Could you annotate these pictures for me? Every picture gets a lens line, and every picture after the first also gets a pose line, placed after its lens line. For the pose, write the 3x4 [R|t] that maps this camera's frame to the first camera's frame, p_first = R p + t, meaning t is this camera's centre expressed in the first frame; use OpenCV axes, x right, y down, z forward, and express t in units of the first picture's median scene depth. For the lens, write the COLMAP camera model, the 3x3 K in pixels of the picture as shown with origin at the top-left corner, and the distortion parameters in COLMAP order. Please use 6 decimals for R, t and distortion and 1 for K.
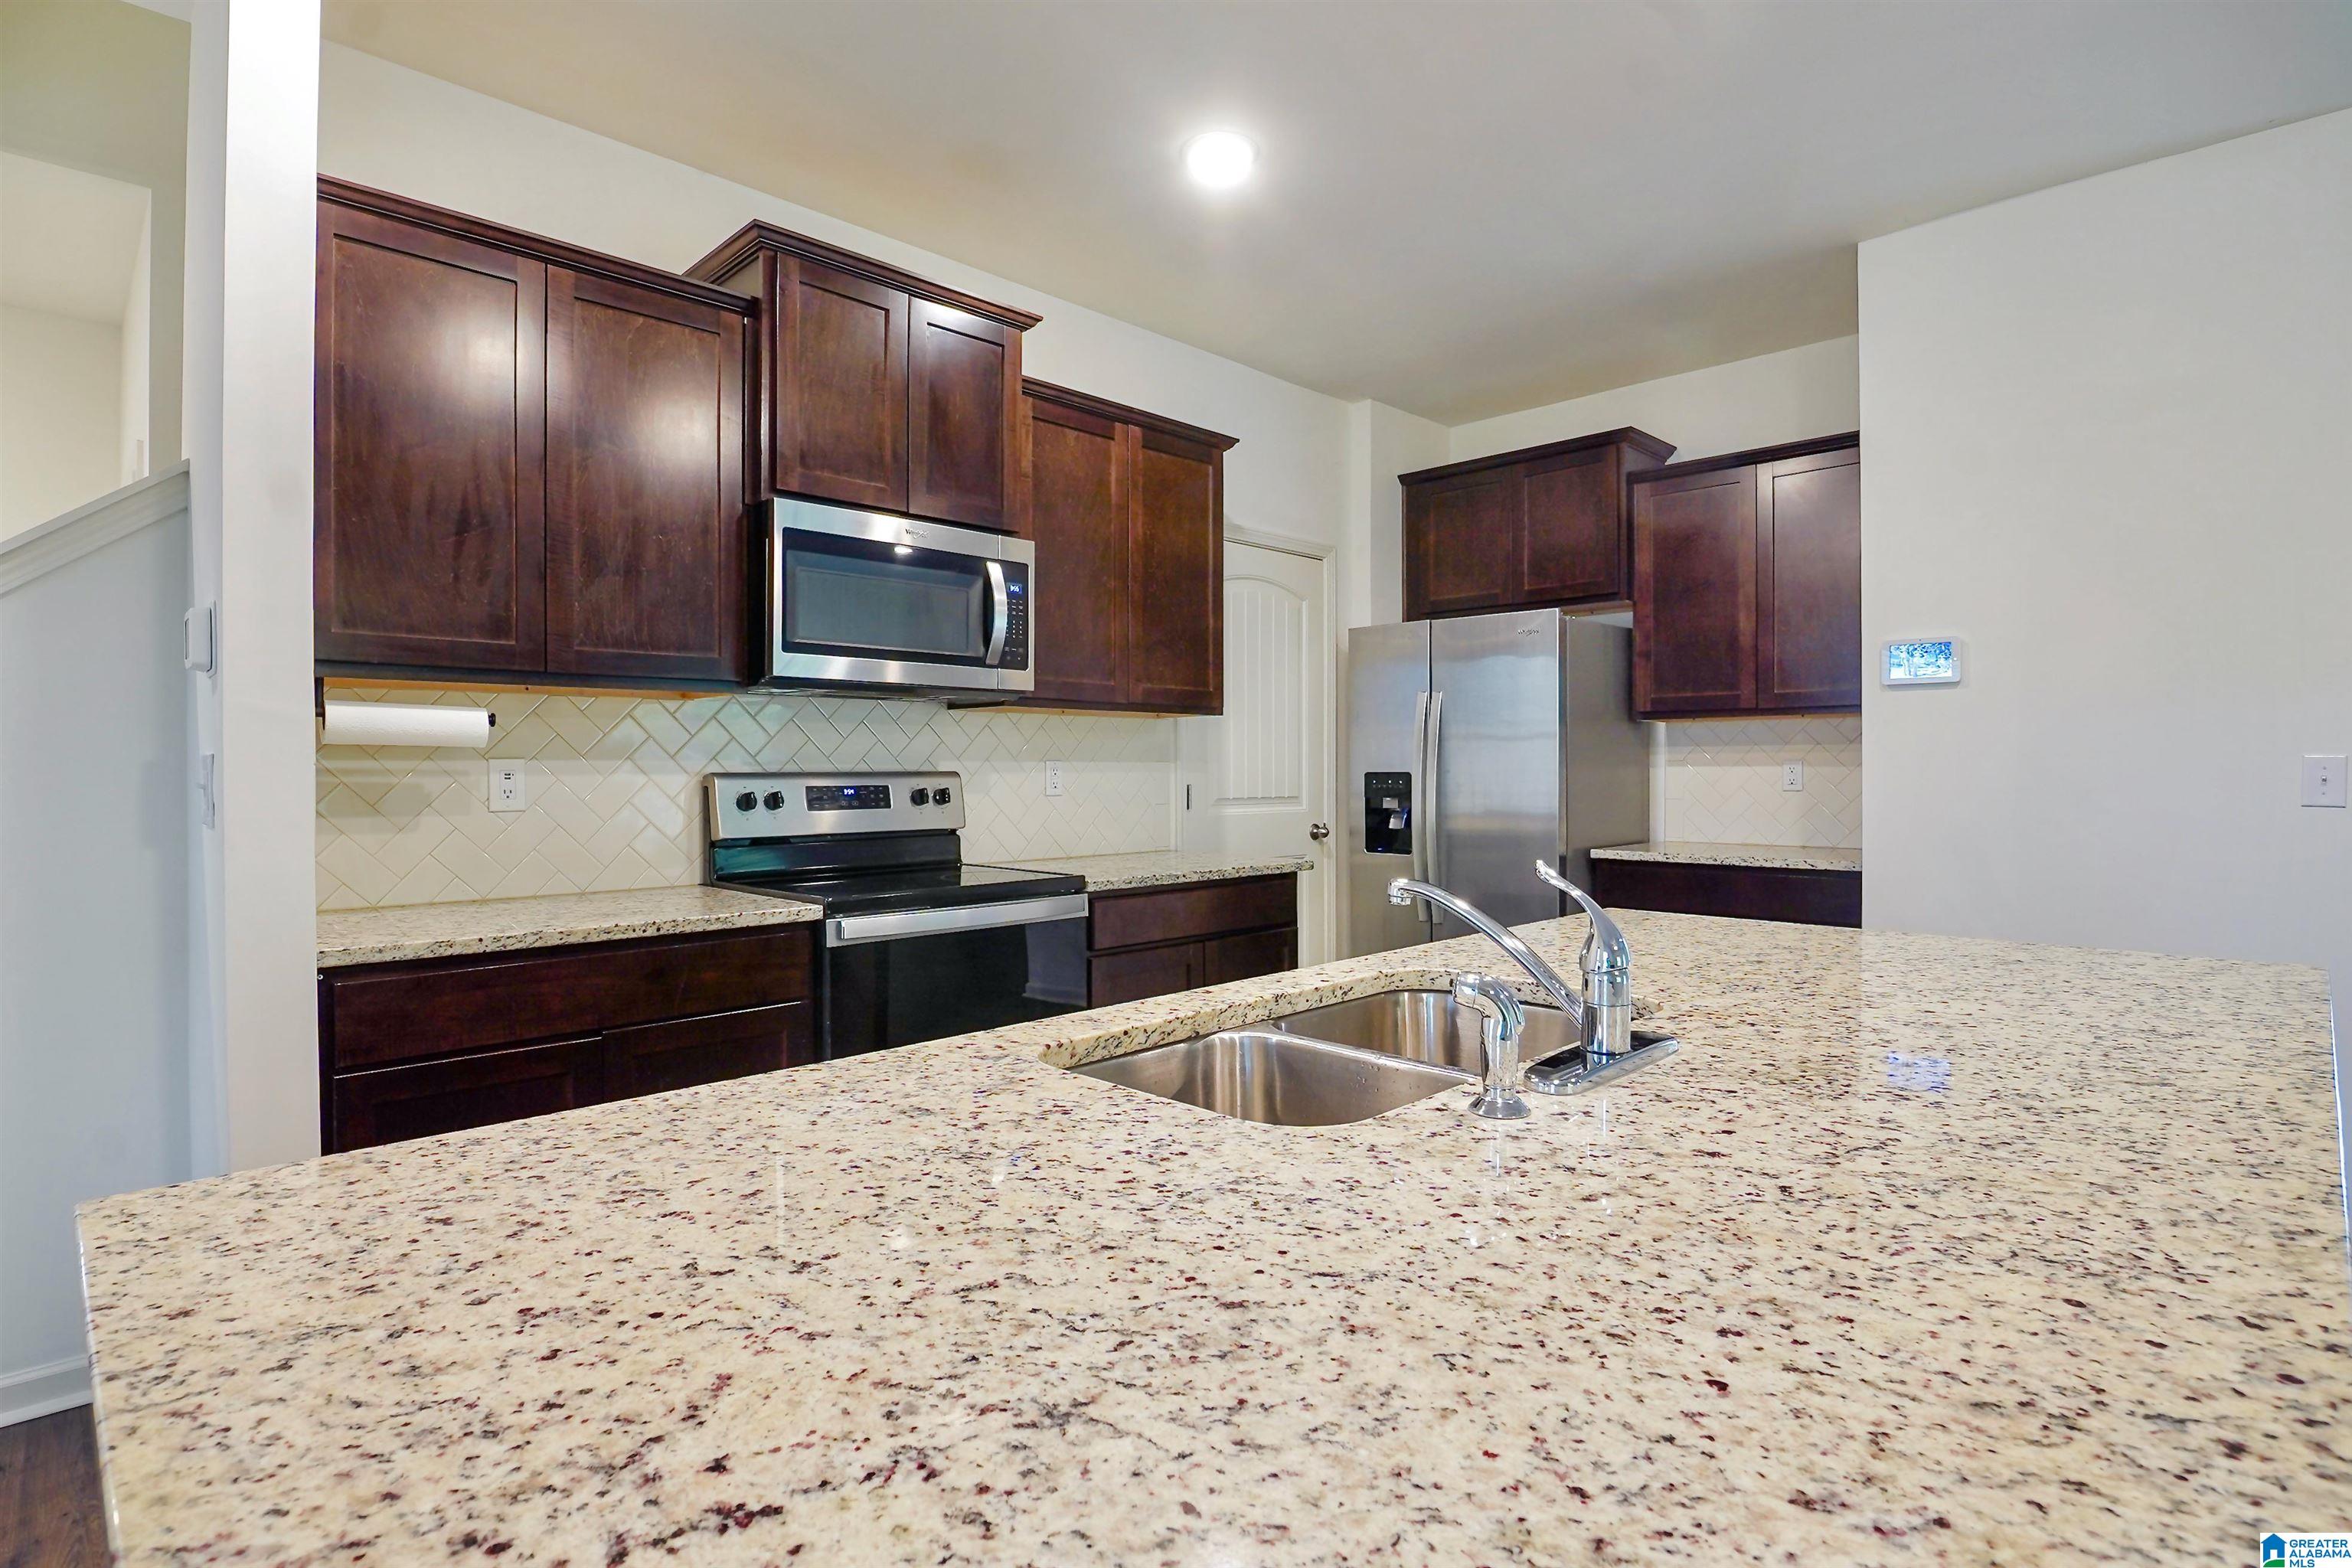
lens RADIAL K [[1176.2, 0, 1185.4], [0, 1176.2, 783.9], [0, 0, 1]] dist [-0.025771, -0.000116]
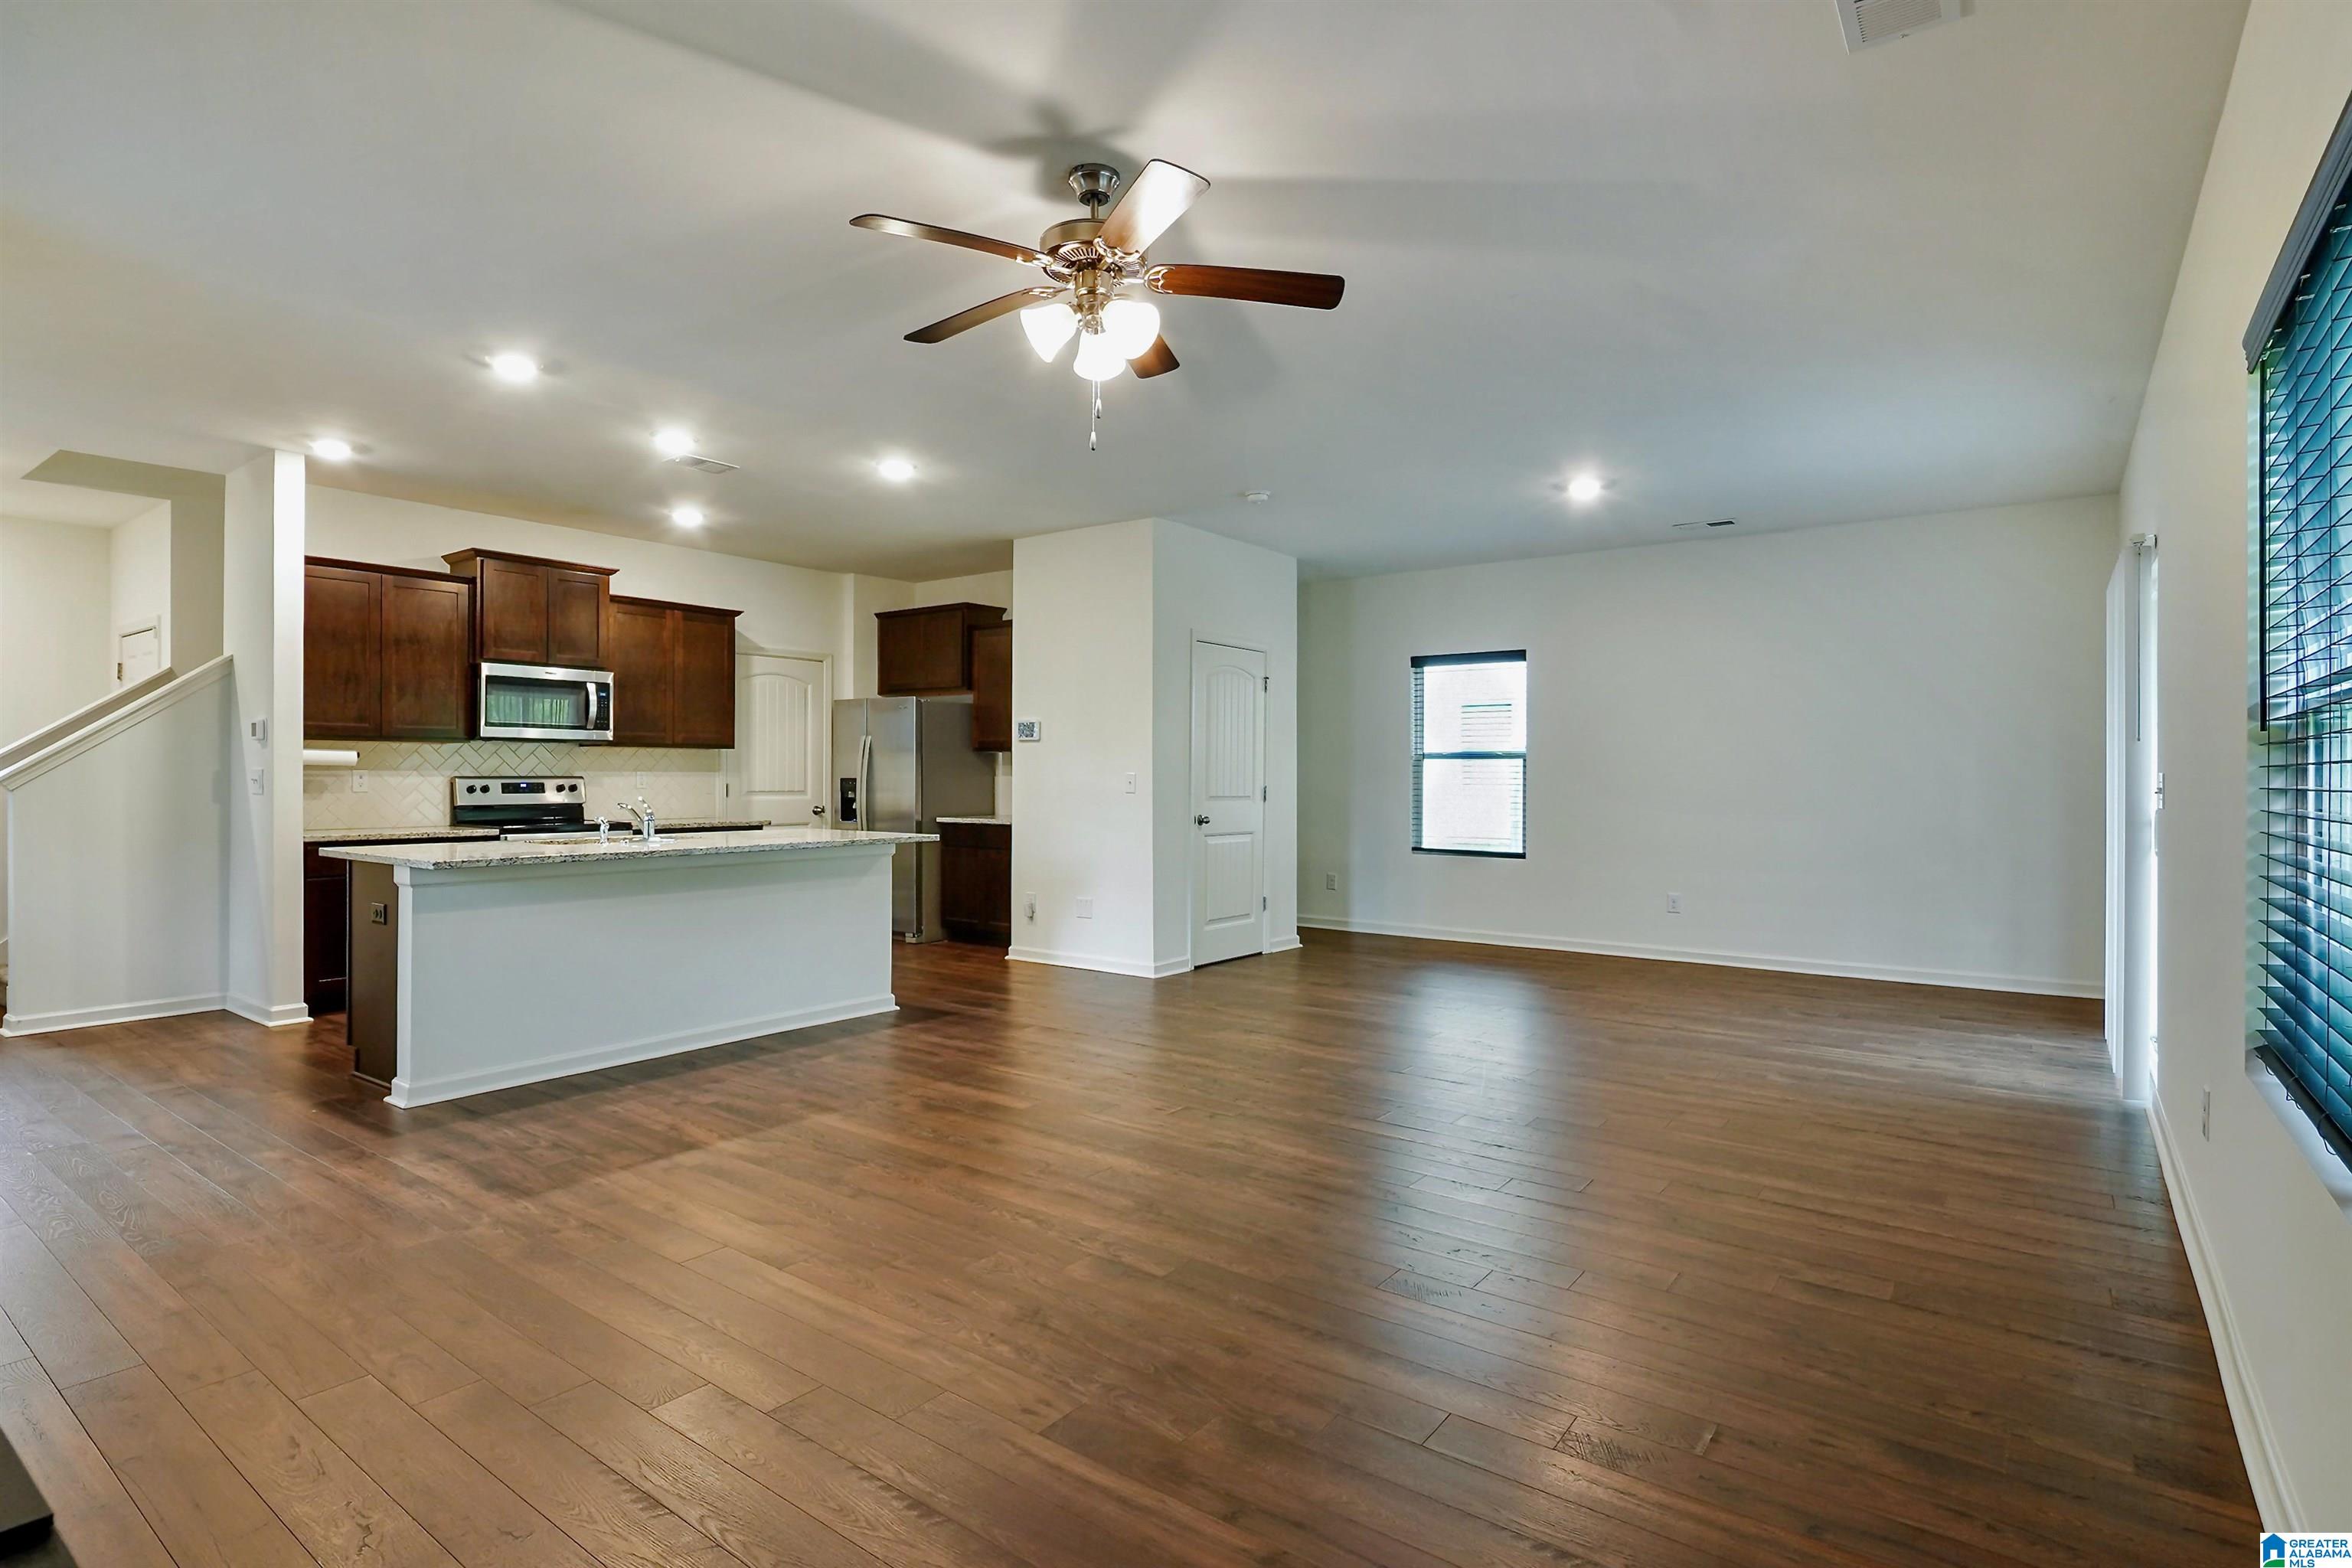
lens RADIAL K [[1172.6, 0, 1167.7], [0, 1172.6, 769.1], [0, 0, 1]] dist [-0.002284, -0.000406]
pose [[0.990616, -0.000146, 0.136678, 0.606691], [0.003380, 0.999720, -0.023430, 0.031801], [-0.136636, 0.023672, 0.990338, -1.333740]]
